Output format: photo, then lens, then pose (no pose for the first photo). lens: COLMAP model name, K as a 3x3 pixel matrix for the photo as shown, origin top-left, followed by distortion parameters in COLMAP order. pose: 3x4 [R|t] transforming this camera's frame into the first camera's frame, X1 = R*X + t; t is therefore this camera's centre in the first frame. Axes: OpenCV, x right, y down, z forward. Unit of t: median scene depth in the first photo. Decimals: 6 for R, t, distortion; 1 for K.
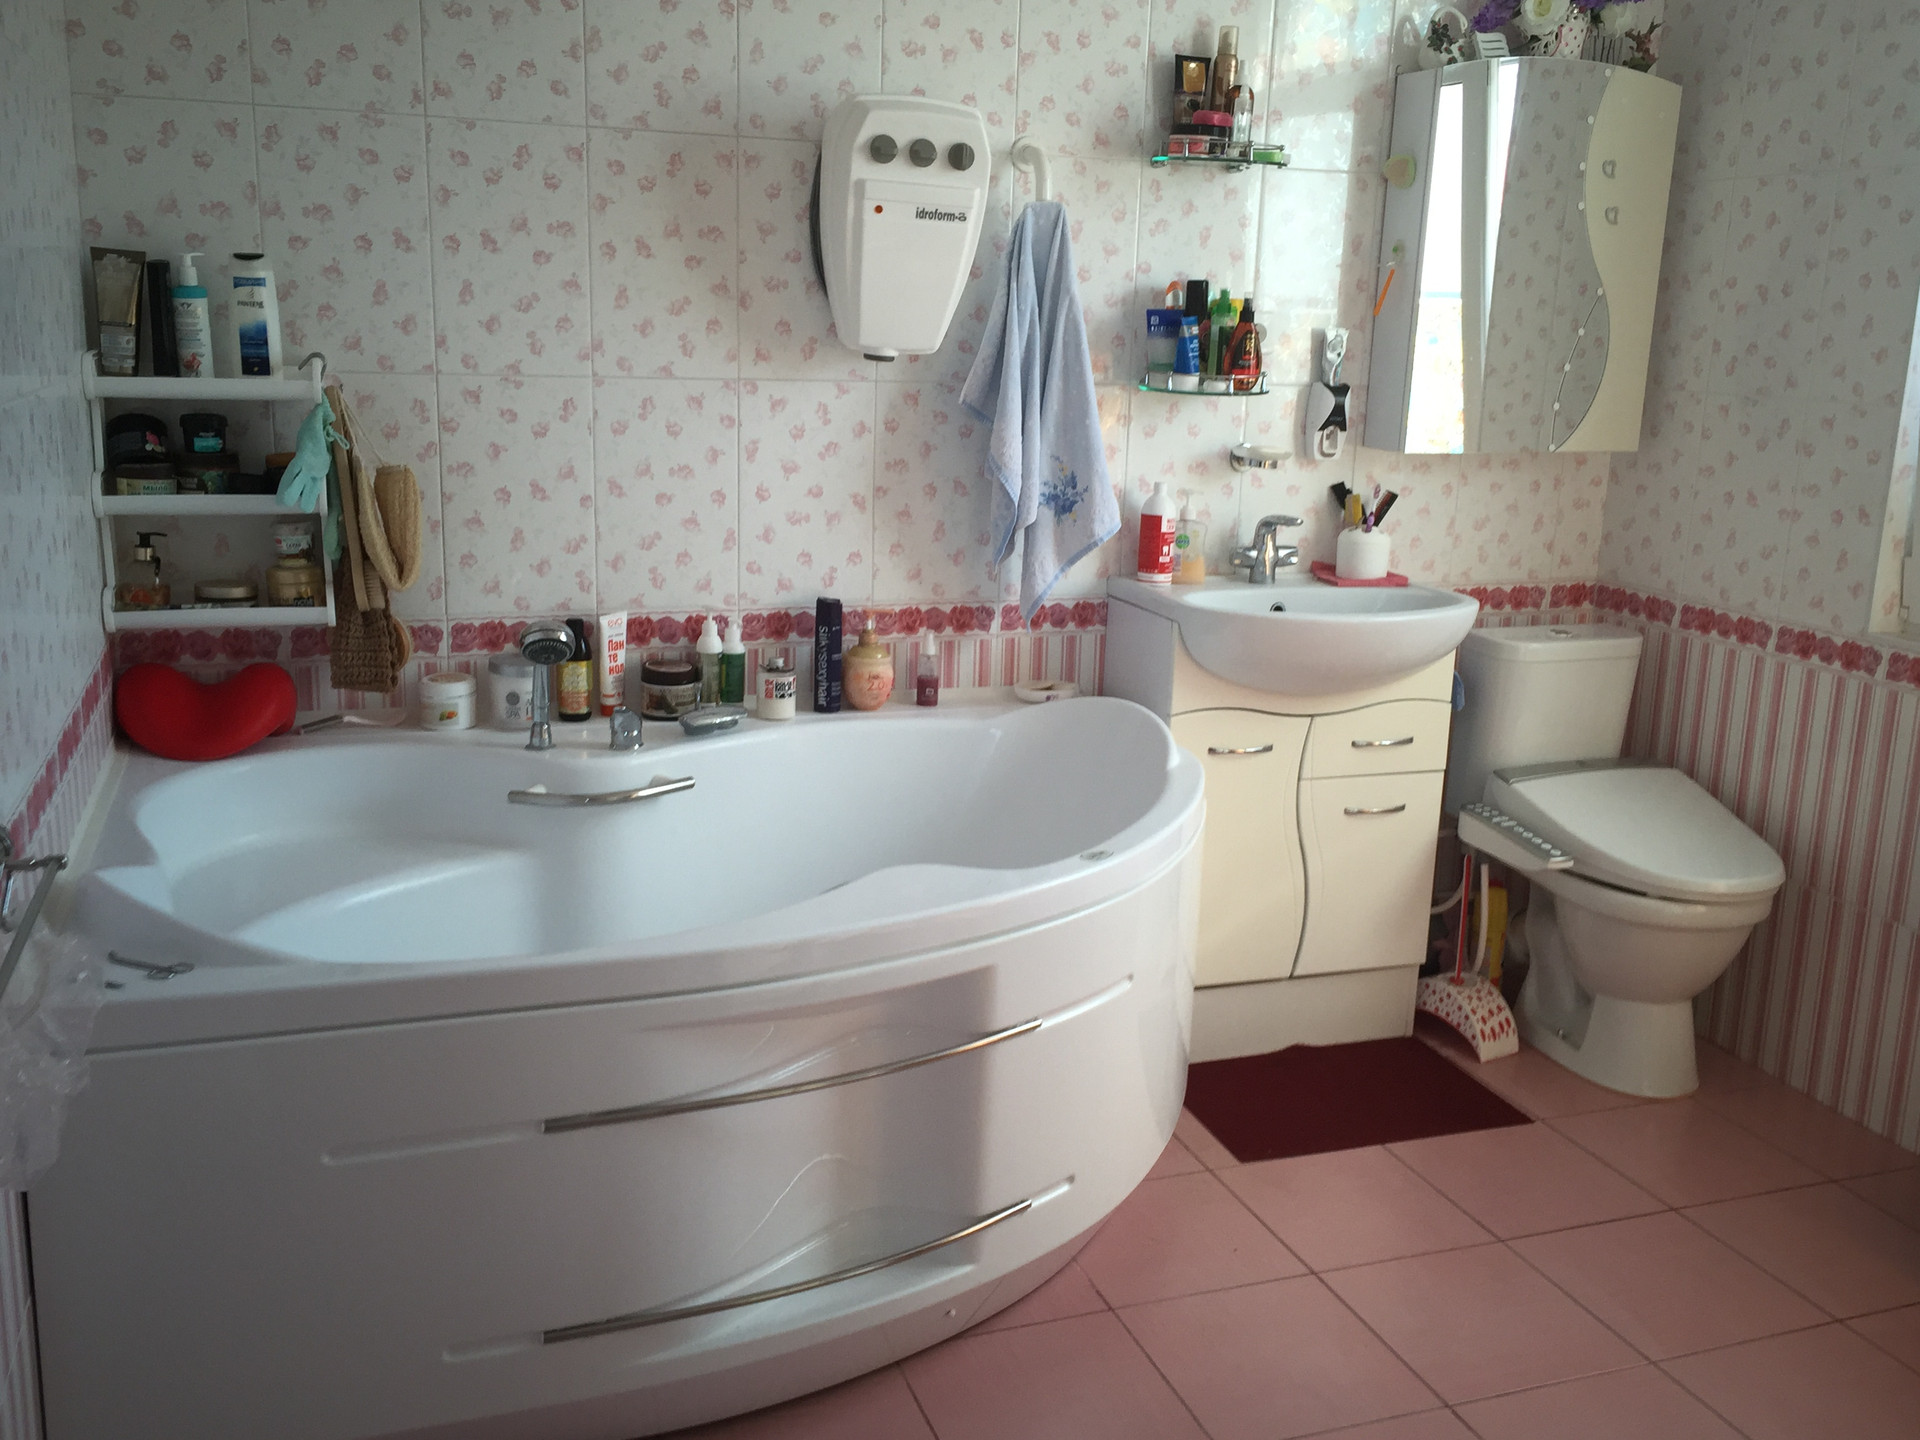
lens RADIAL K [[1724.5, 0, 964.2], [0, 1724.5, 719.9], [0, 0, 1]] dist [0.064644, -0.064601]
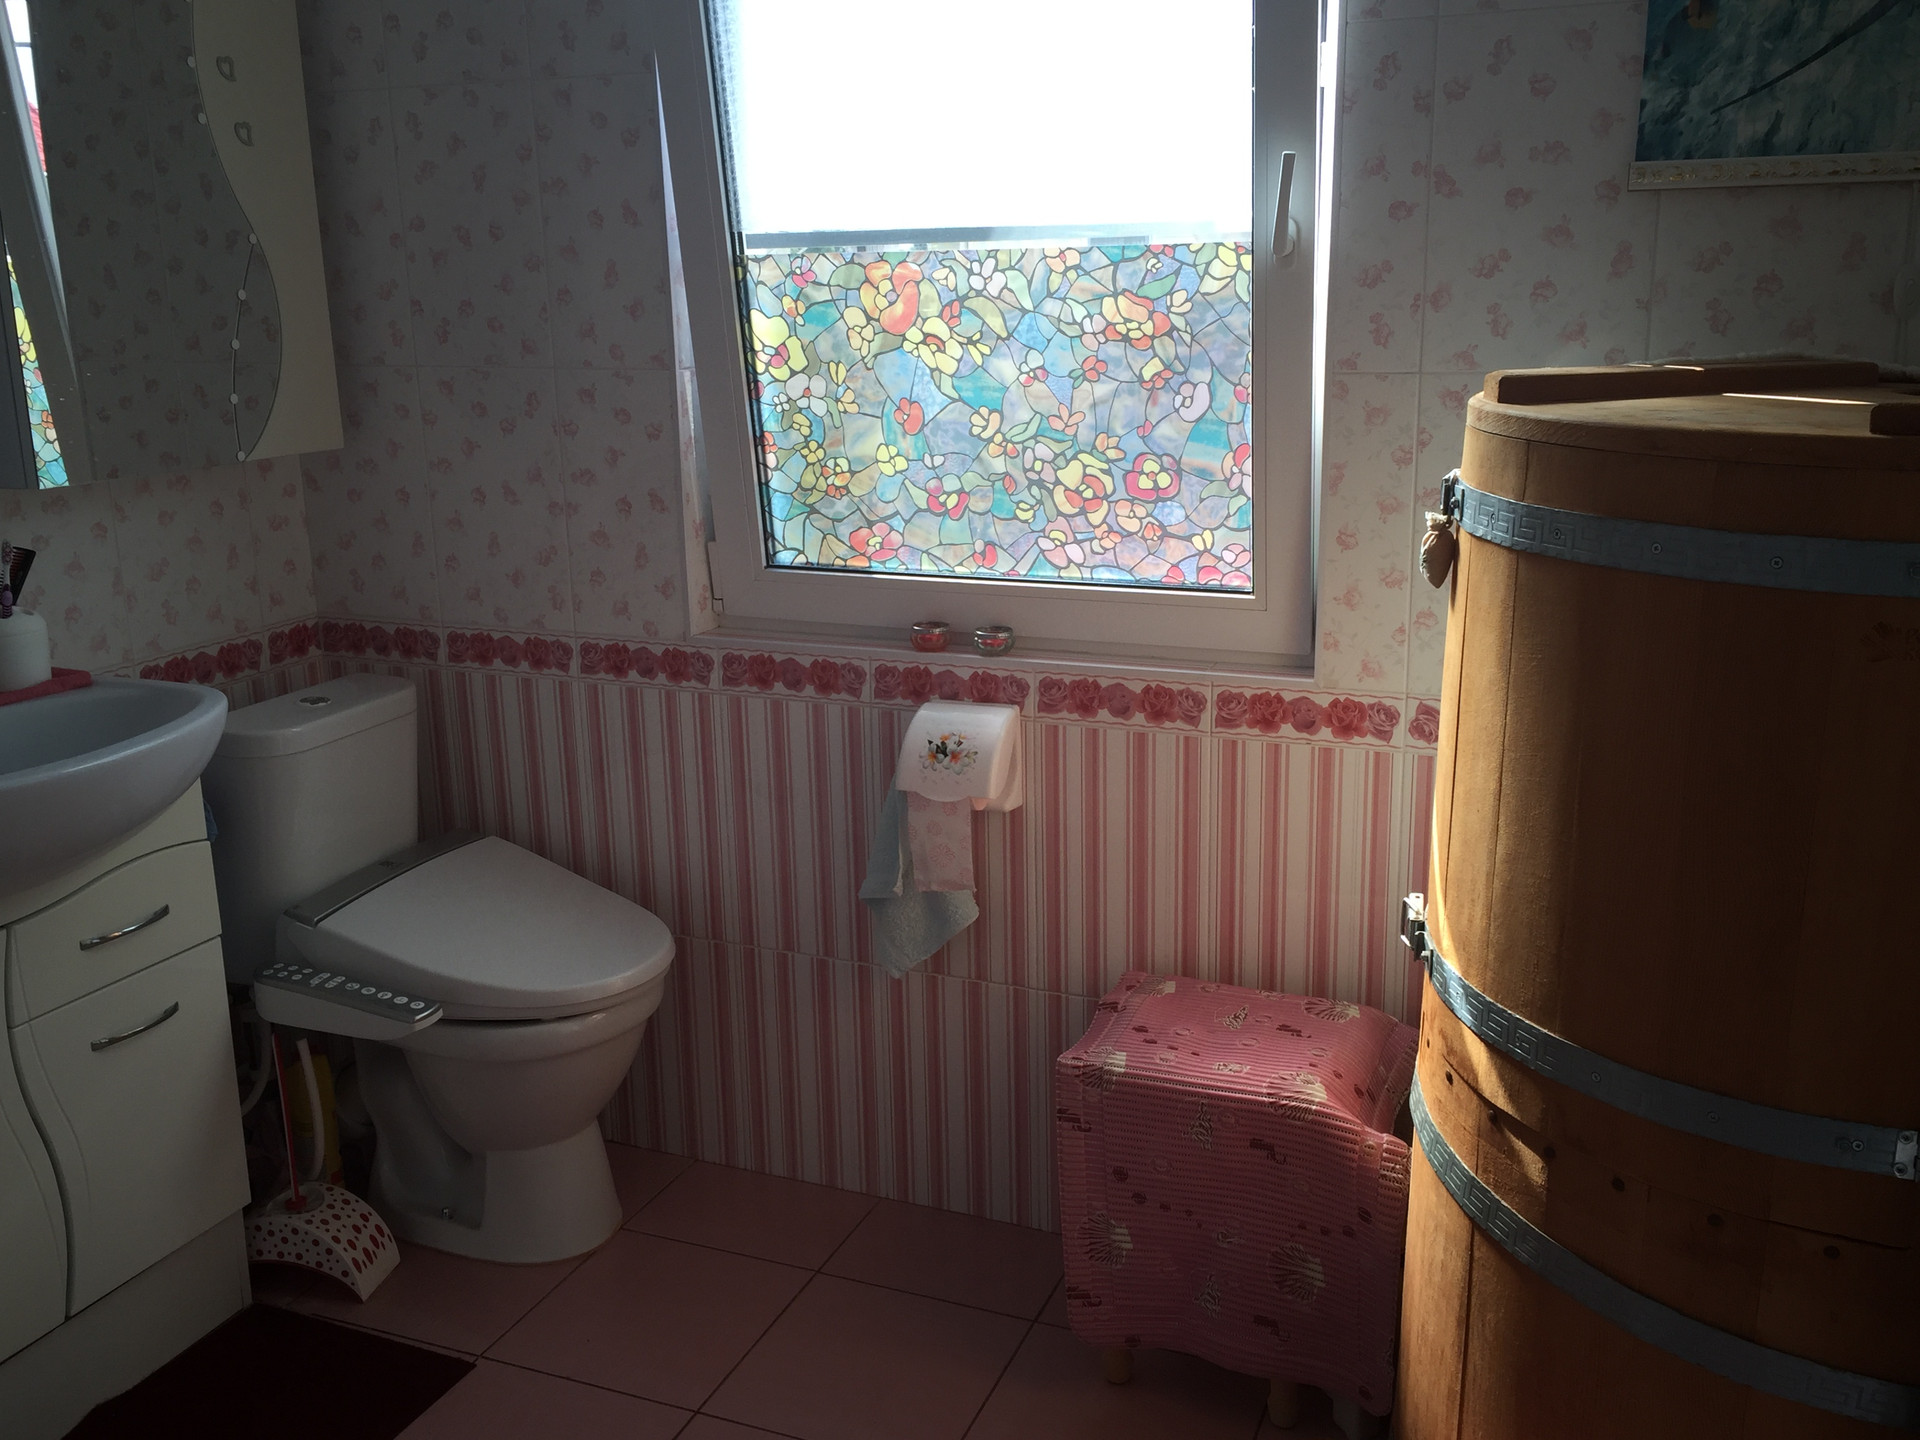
lens RADIAL K [[1724.5, 0, 966.5], [0, 1724.5, 709.2], [0, 0, 1]] dist [0.064644, -0.064601]
pose [[0.671749, -0.219885, 0.707392, 0.004850], [0.206595, 0.972651, 0.106152, -0.069639], [-0.711387, 0.074836, 0.698804, 0.290289]]
